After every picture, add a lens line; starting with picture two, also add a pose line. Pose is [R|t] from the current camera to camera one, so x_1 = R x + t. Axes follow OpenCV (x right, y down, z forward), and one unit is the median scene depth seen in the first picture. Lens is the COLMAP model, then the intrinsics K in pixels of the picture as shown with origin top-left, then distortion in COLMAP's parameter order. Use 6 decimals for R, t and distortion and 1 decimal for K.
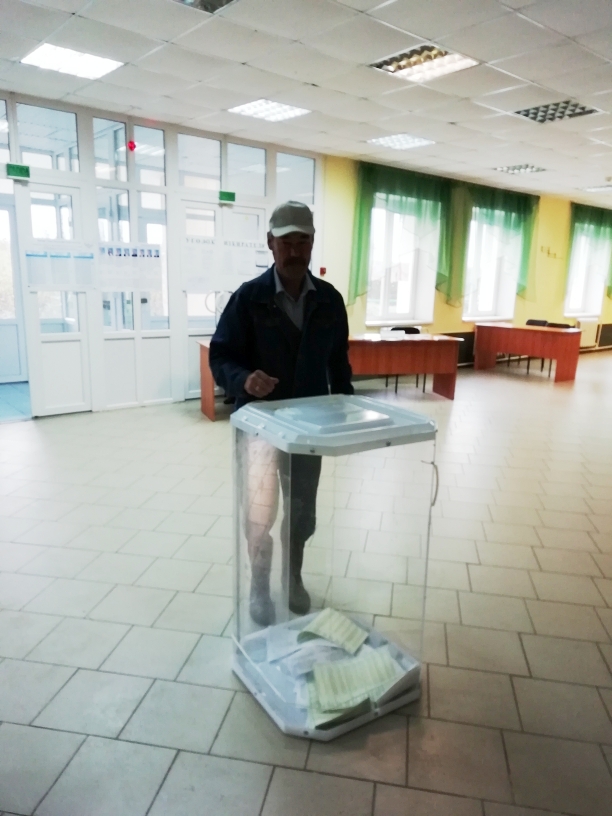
lens RADIAL K [[625.9, 0, 293.0], [0, 625.9, 410.1], [0, 0, 1]] dist [0.025572, -0.012461]
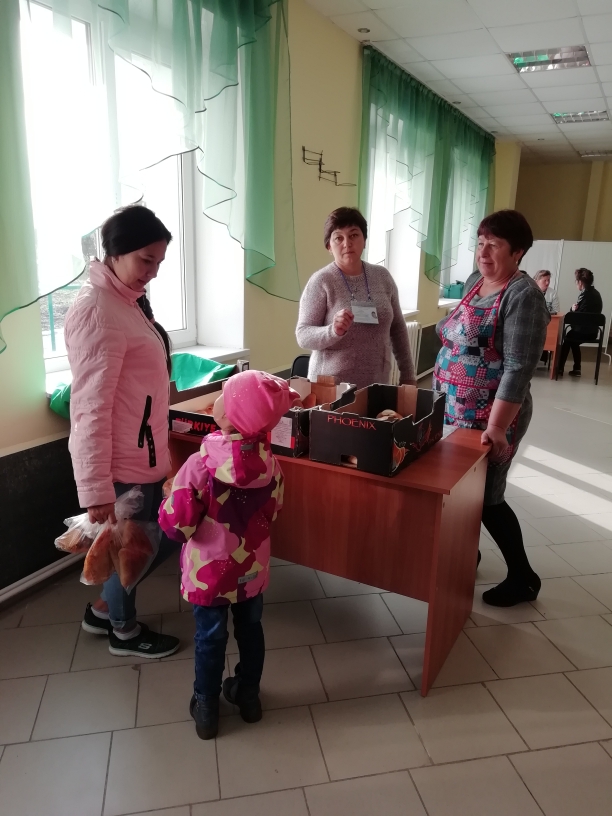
lens RADIAL K [[625.9, 0, 293.0], [0, 625.9, 410.1], [0, 0, 1]] dist [0.025572, -0.012461]
pose [[0.935371, -0.102132, 0.338602, 0.248437], [0.091305, 0.994675, 0.047798, -0.125033], [-0.341680, -0.013793, 0.939715, 0.651405]]
